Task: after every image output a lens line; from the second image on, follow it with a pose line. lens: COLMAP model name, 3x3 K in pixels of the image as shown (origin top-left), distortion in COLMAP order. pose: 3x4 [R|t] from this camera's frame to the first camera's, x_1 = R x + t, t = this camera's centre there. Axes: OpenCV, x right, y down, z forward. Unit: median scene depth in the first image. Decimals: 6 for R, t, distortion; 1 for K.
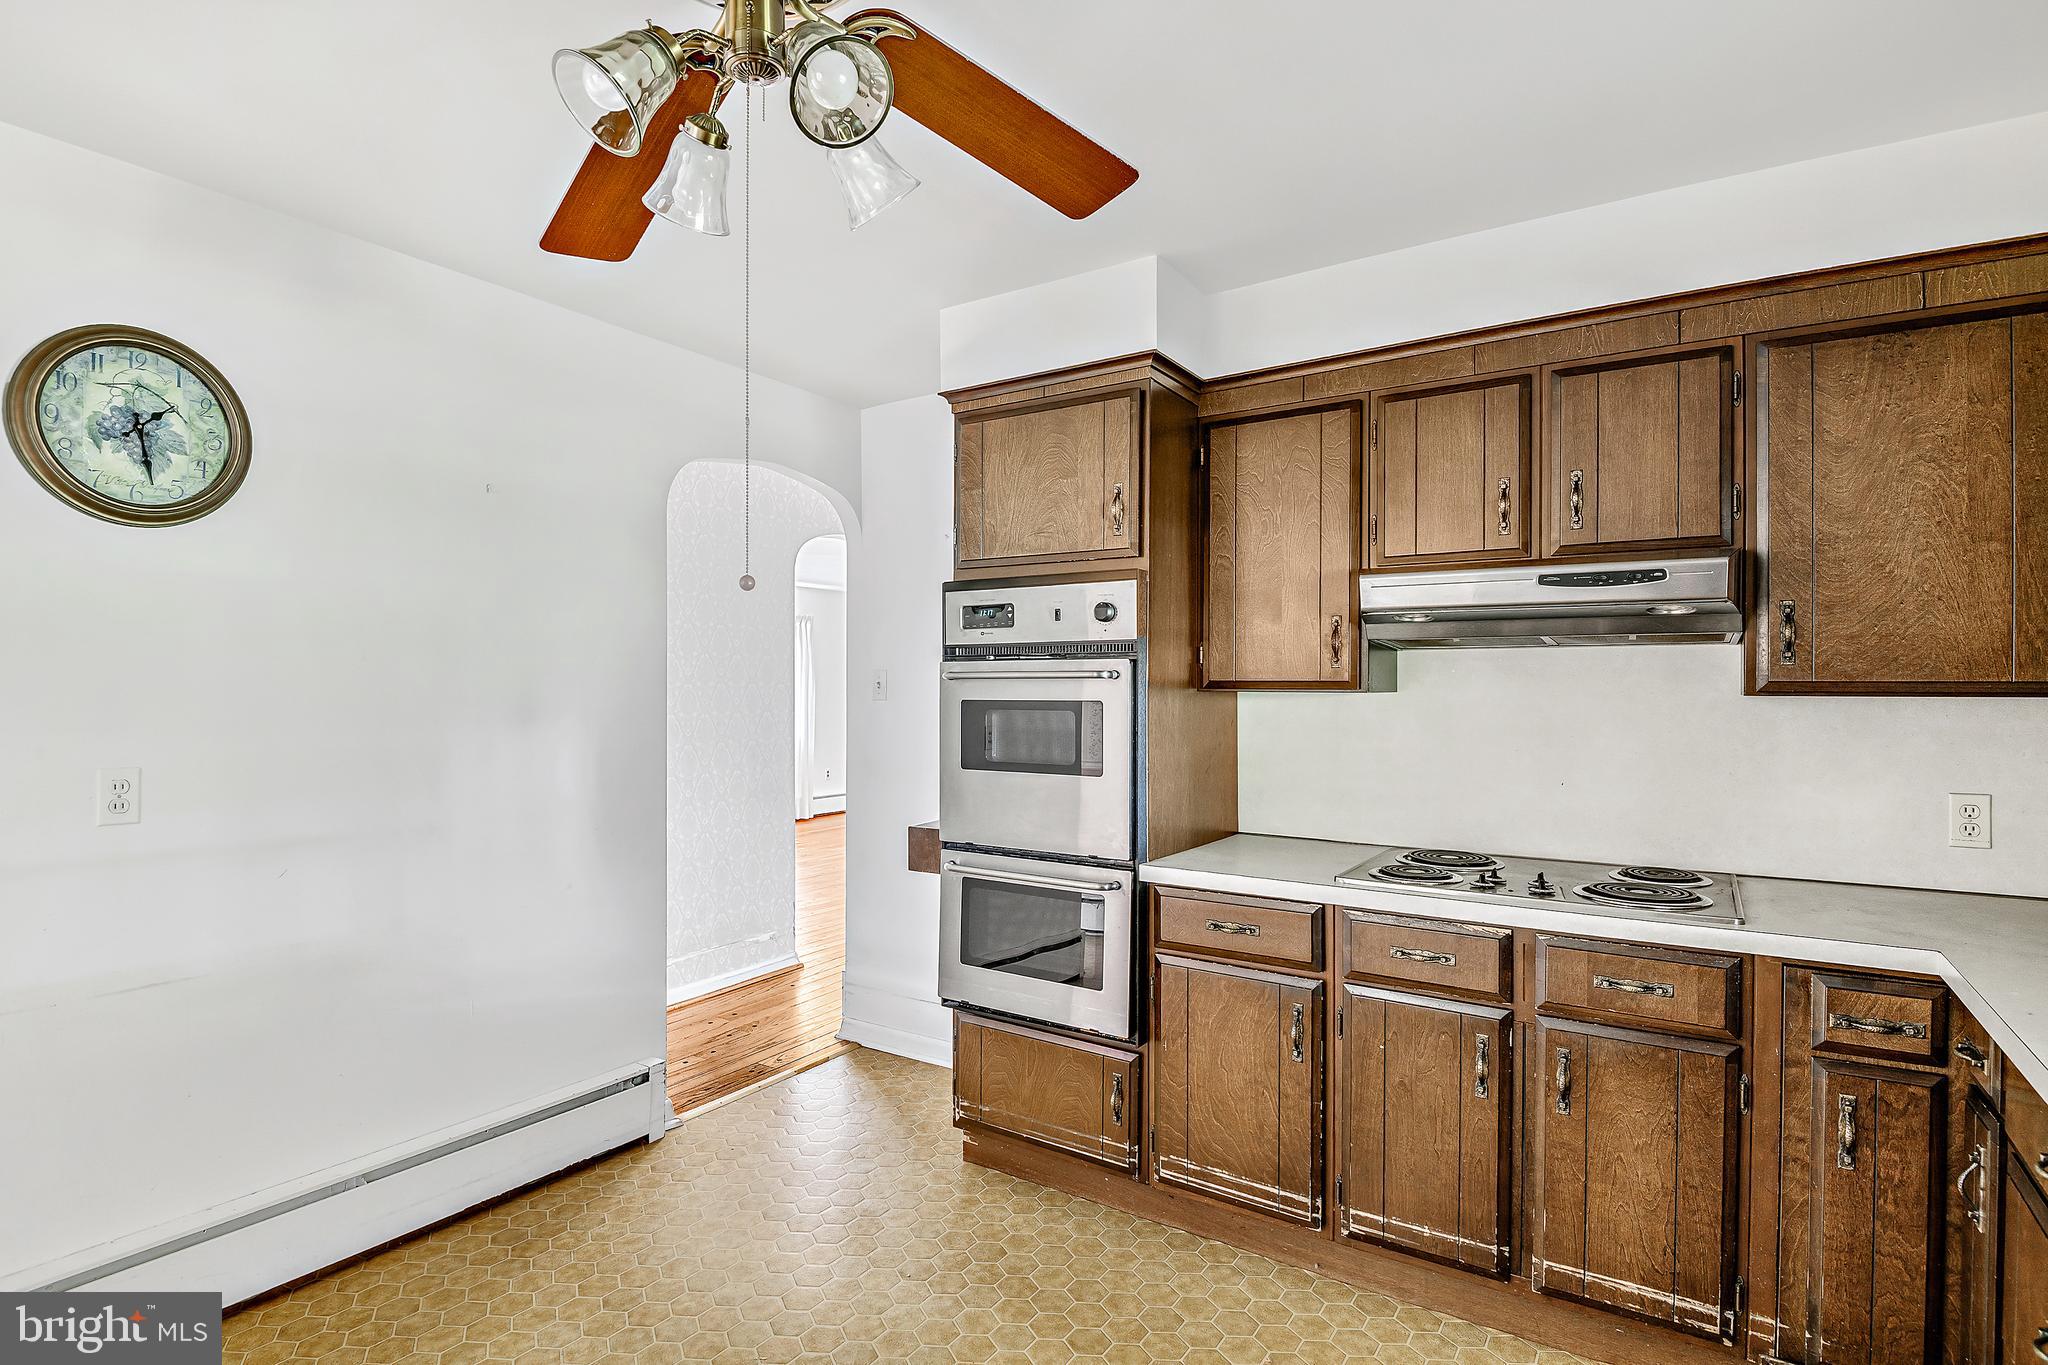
lens RADIAL K [[1061.9, 0, 1024.0], [0, 1061.9, 682.5], [0, 0, 1]] dist [-0.004907, -0.001095]
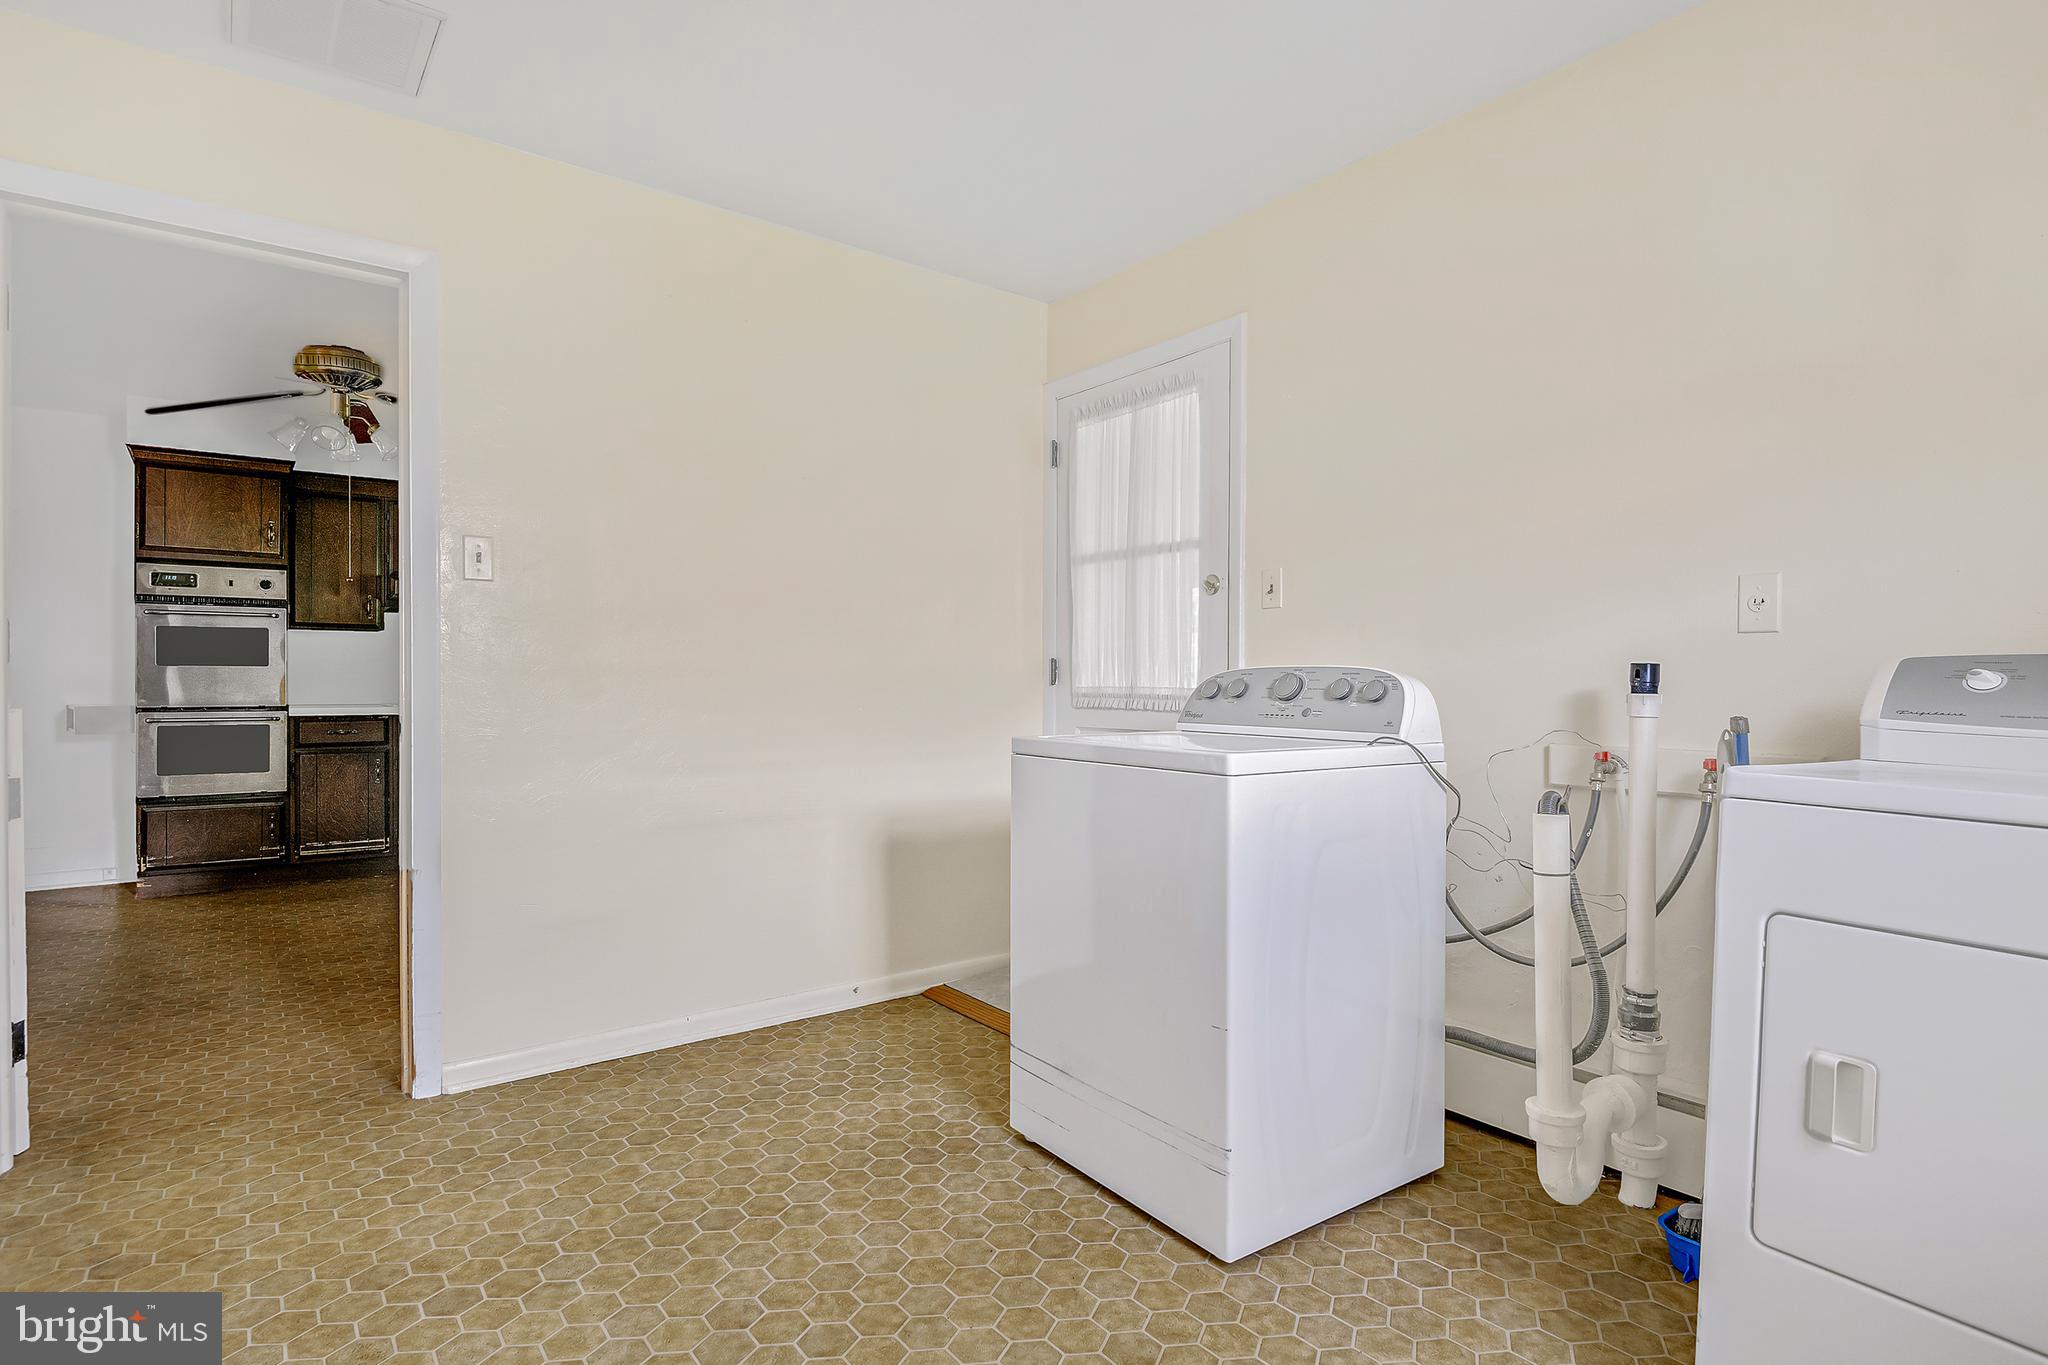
lens RADIAL K [[1061.9, 0, 1024.0], [0, 1061.9, 682.5], [0, 0, 1]] dist [-0.004907, -0.001095]
pose [[0.319331, -0.006219, 0.947623, -1.345148], [-0.007507, 0.999930, 0.009092, 0.088872], [-0.947613, -0.010017, 0.319262, -0.988077]]
